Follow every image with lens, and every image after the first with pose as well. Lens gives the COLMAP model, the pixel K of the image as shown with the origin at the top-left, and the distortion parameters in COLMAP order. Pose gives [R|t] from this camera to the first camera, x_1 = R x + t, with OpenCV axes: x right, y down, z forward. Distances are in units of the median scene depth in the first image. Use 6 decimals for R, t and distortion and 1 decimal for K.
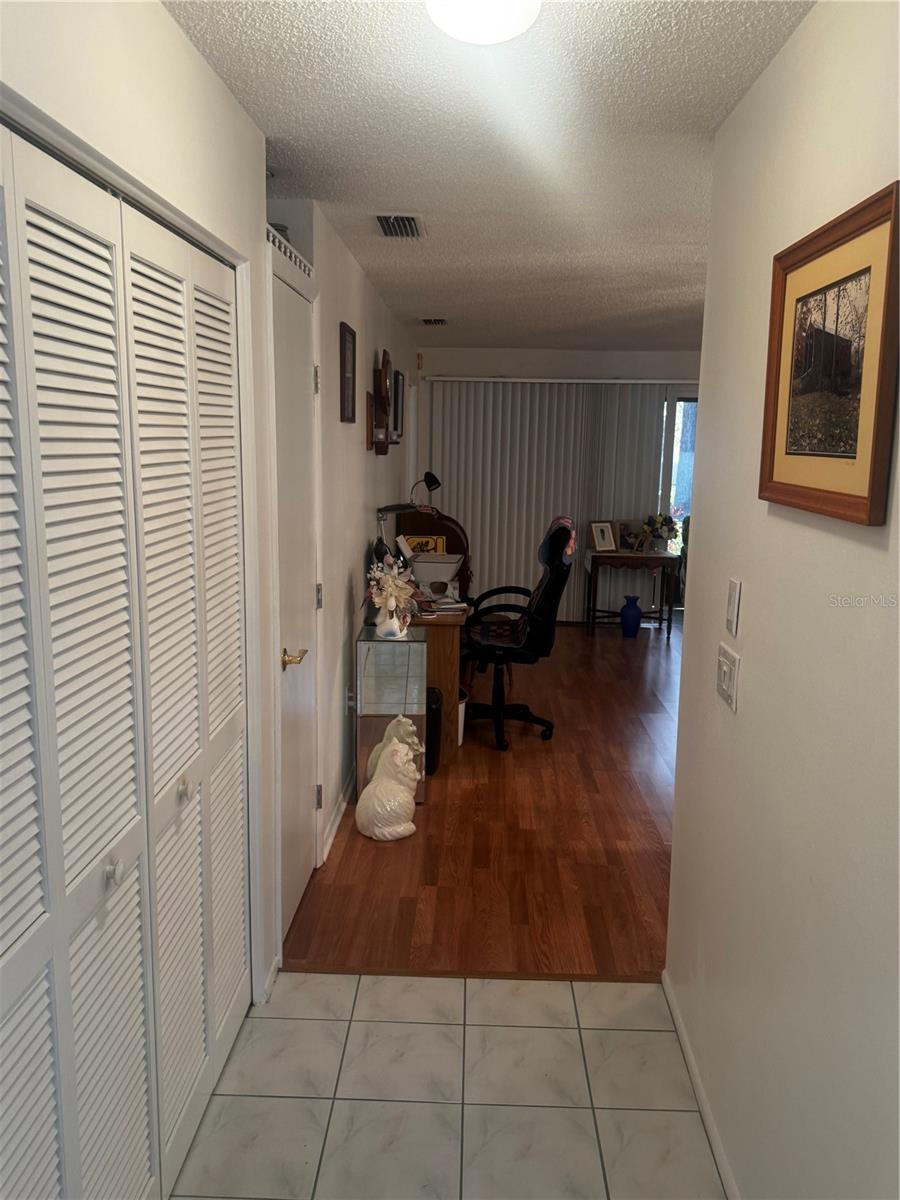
lens RADIAL K [[935.0, 0, 450.0], [0, 935.0, 600.0], [0, 0, 1]] dist [0.001279, 0.000141]
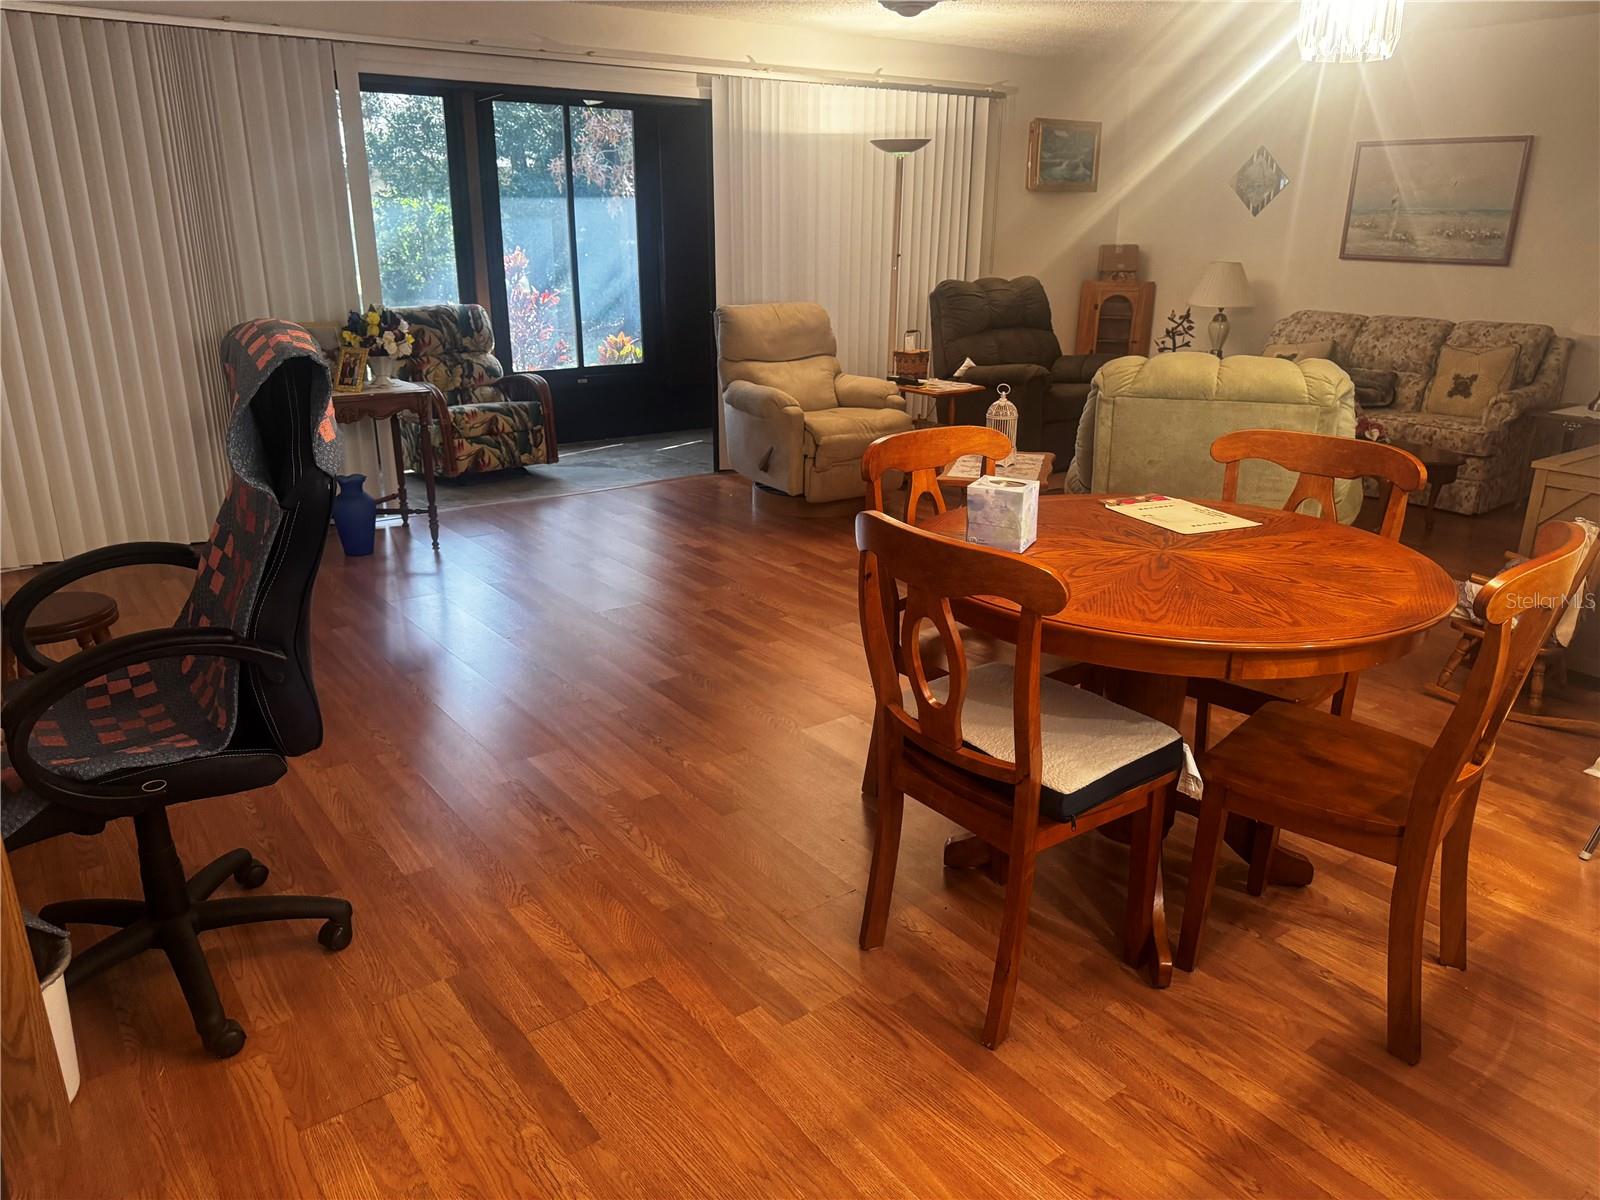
lens RADIAL K [[1129.4, 0, 800.0], [0, 1129.4, 600.0], [0, 0, 1]] dist [0.087918, -0.112673]
pose [[0.779654, -0.209545, 0.590111, 0.008211], [0.111989, 0.973817, 0.197836, -0.052616], [-0.616116, -0.088157, 0.782707, 0.548726]]
